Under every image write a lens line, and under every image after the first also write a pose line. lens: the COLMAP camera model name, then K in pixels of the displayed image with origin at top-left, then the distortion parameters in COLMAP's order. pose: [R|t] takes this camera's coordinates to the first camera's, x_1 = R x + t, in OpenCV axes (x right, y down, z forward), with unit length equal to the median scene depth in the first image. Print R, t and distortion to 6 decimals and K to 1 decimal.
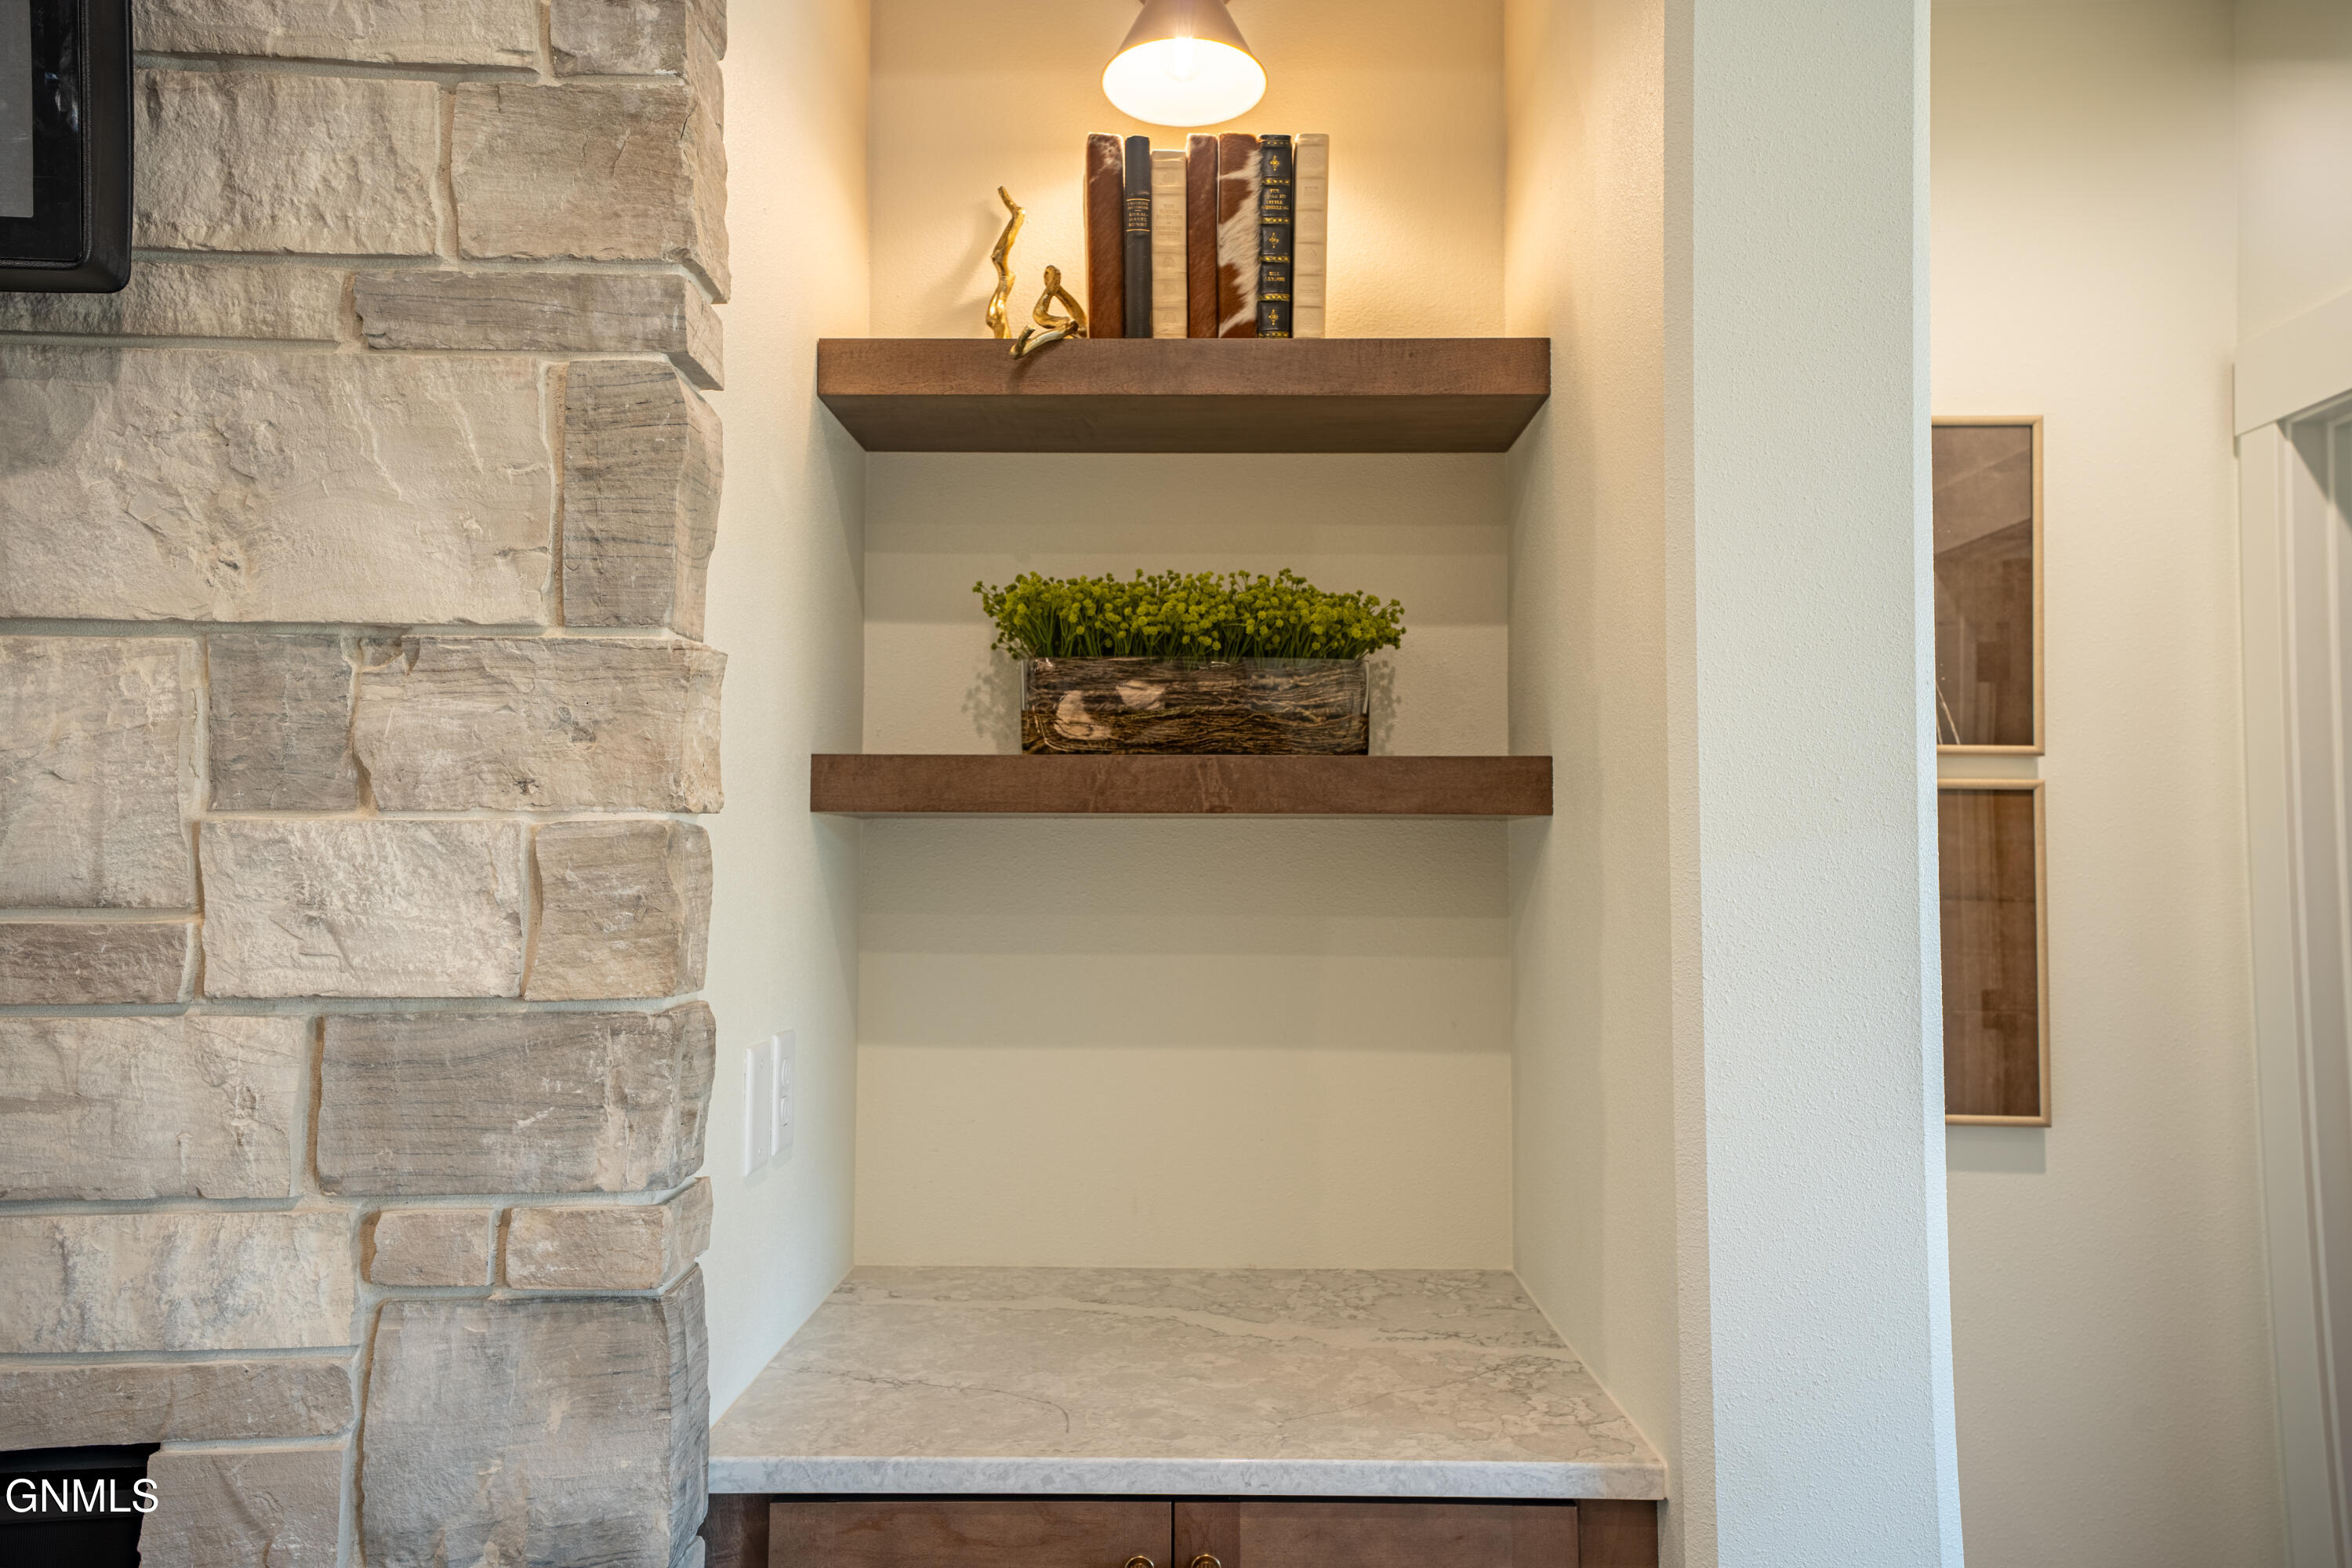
lens RADIAL K [[1638.9, 0, 1176.0], [0, 1638.9, 784.0], [0, 0, 1]] dist [0.057666, 0.001208]
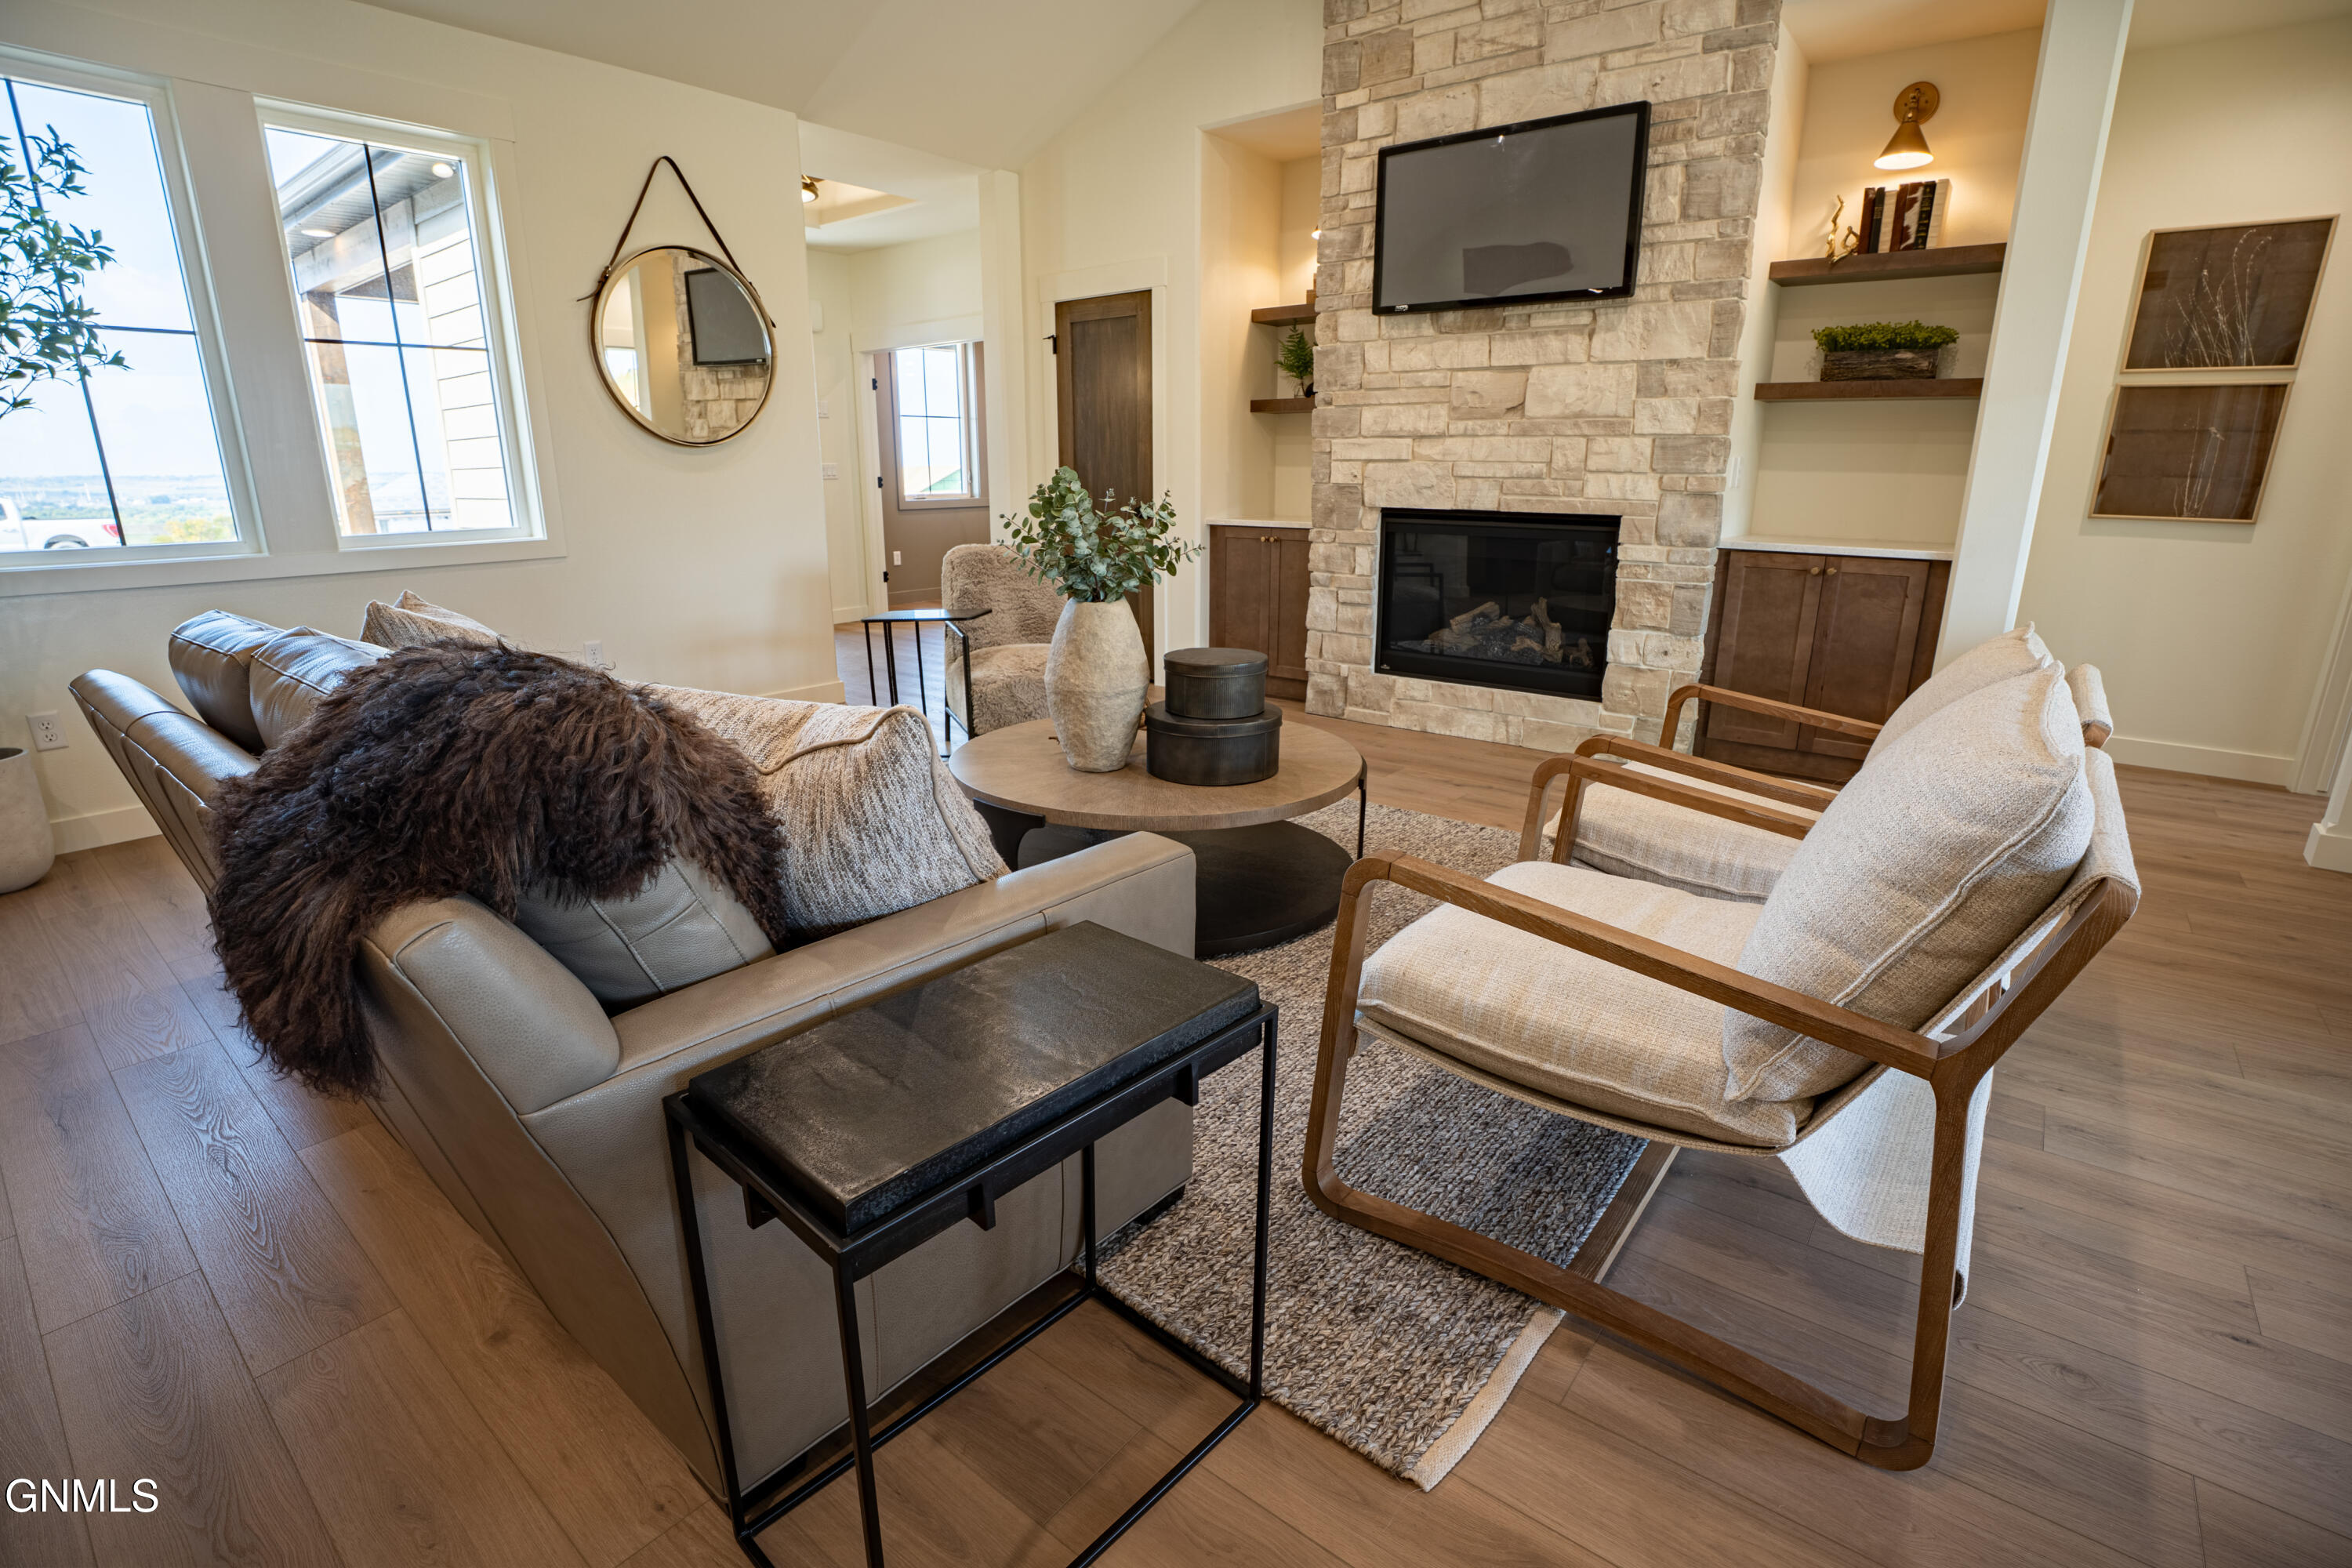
lens RADIAL K [[1086.1, 0, 1176.0], [0, 1086.1, 784.0], [0, 0, 1]] dist [-0.076397, 0.028907]
pose [[0.783872, 0.170597, -0.597027, 0.487396], [0.032639, 0.948866, 0.313986, 0.070748], [0.620064, -0.265611, 0.738222, -2.673453]]
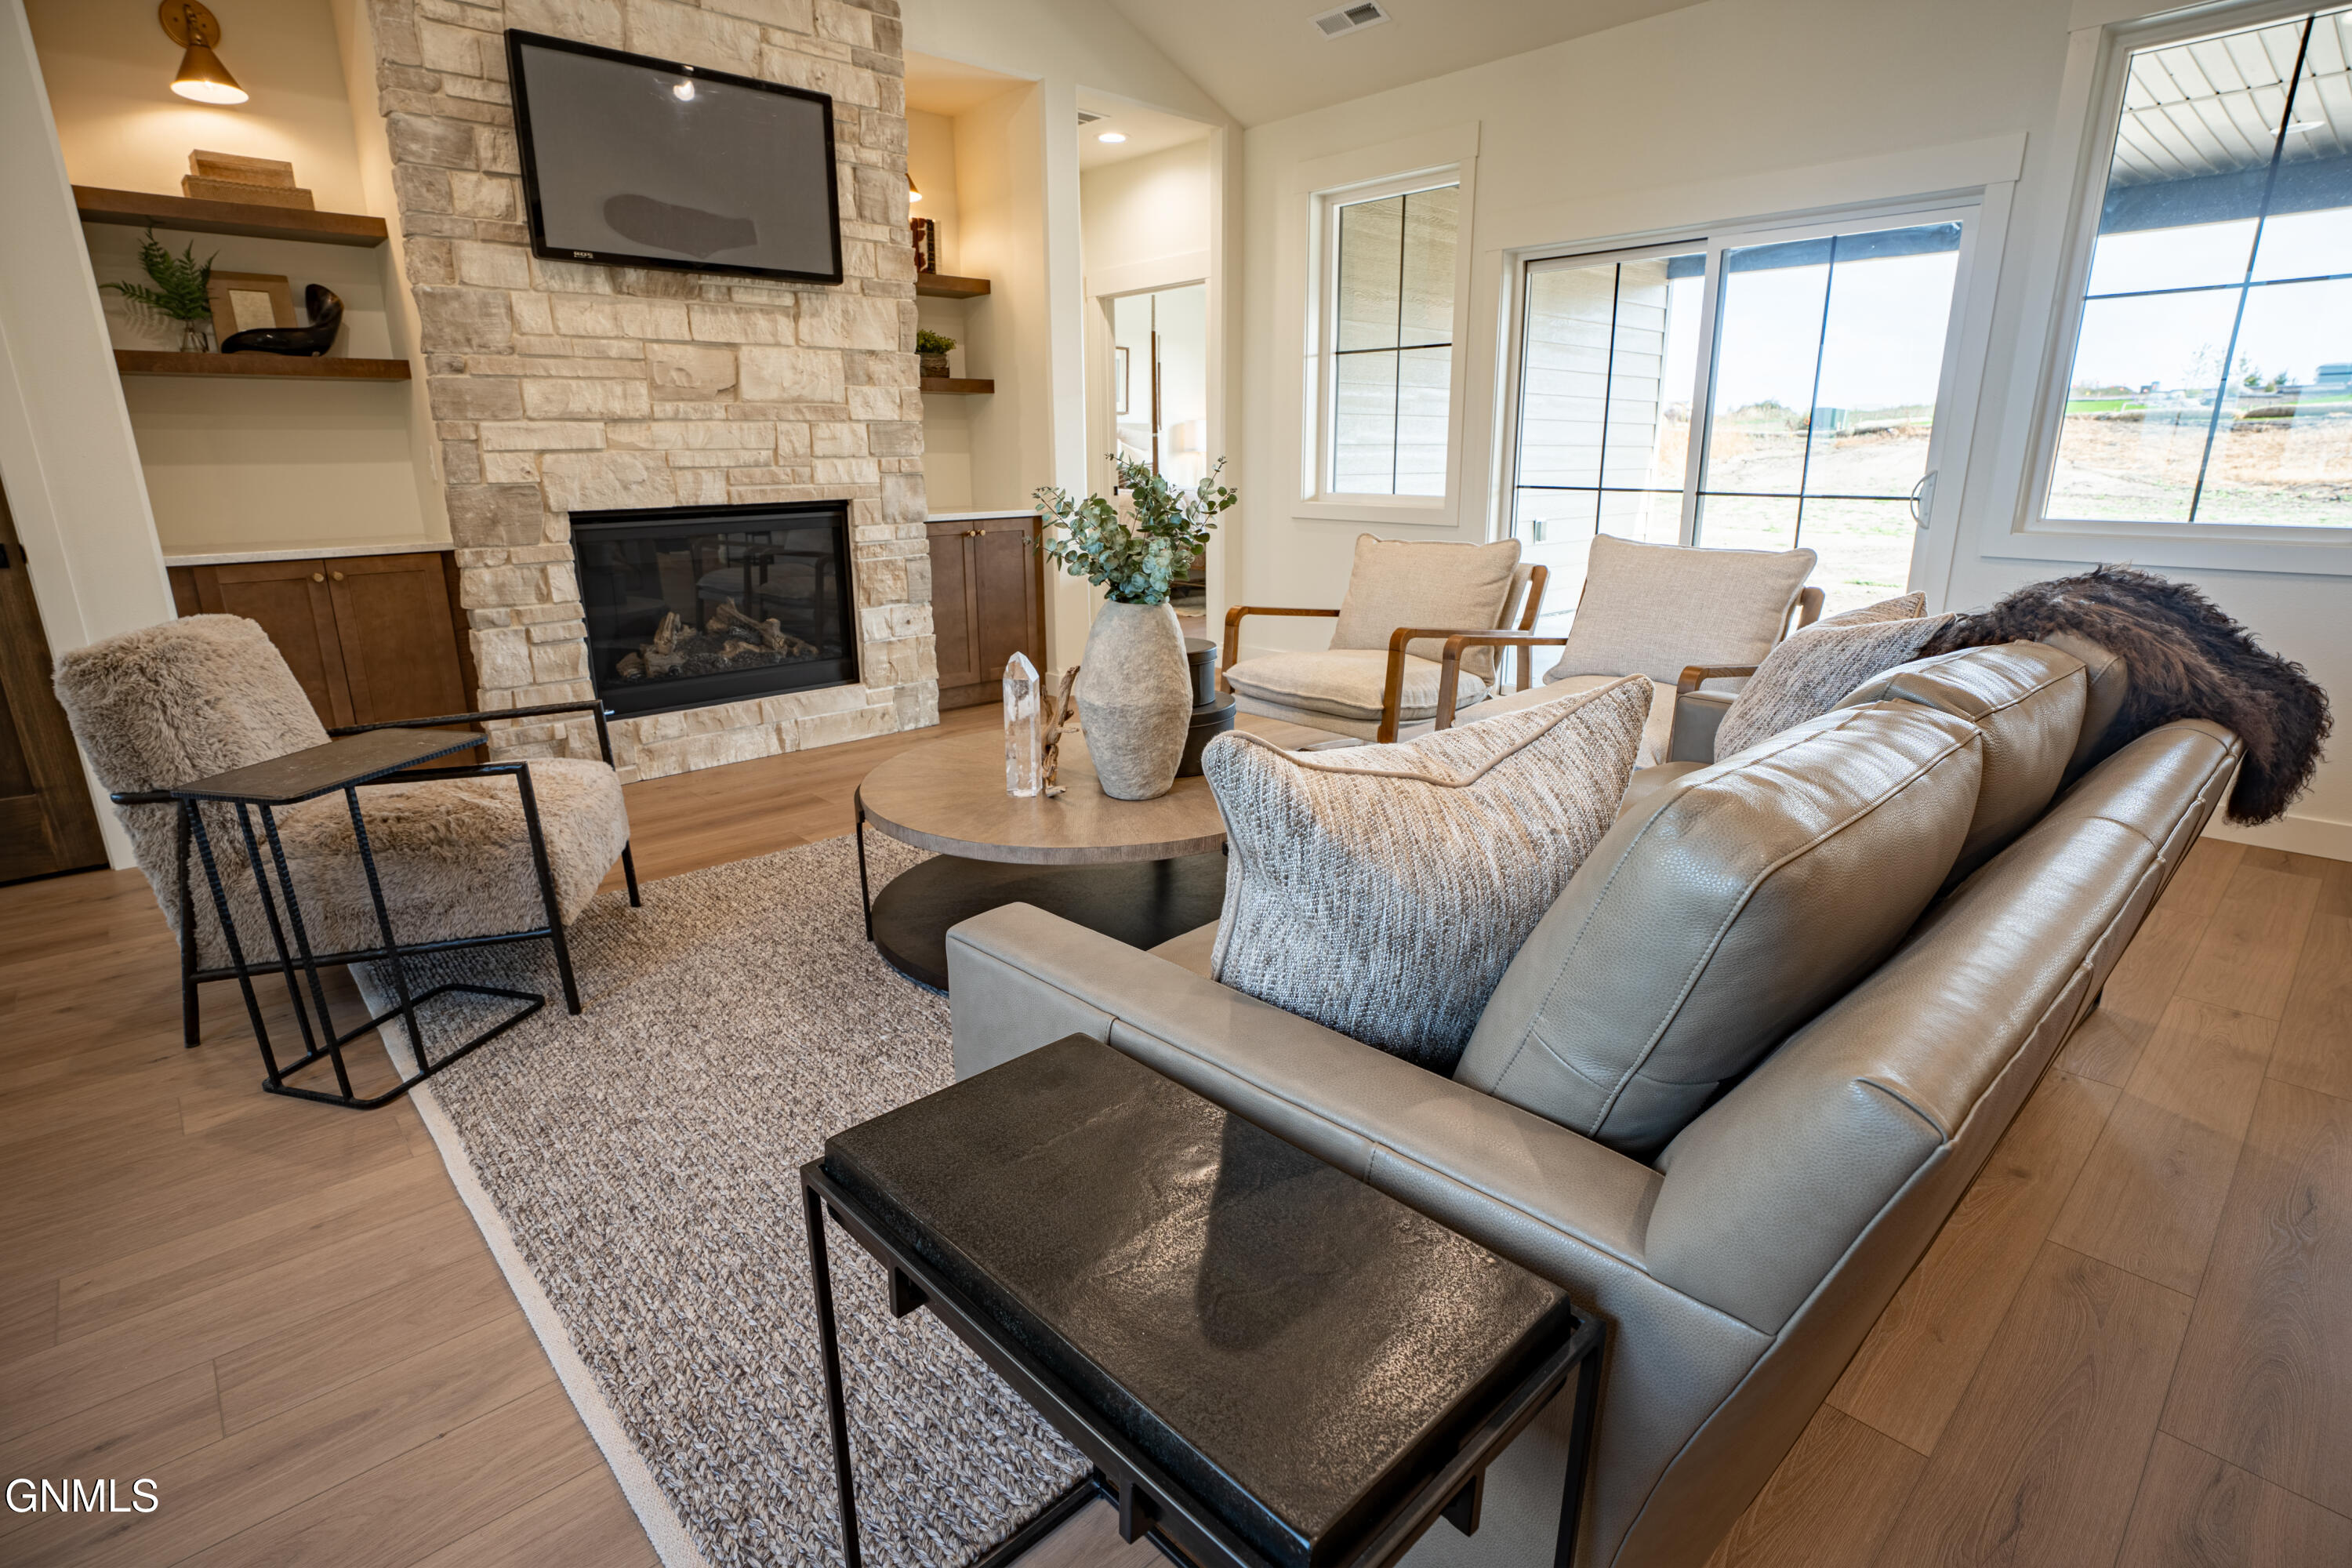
lens RADIAL K [[1162.1, 0, 1176.0], [0, 1162.1, 784.0], [0, 0, 1]] dist [-0.051880, 0.021502]
pose [[0.725580, -0.196967, 0.659346, -2.504558], [-0.027013, 0.949269, 0.313302, 0.045736], [-0.687607, -0.245137, 0.683450, -2.599955]]
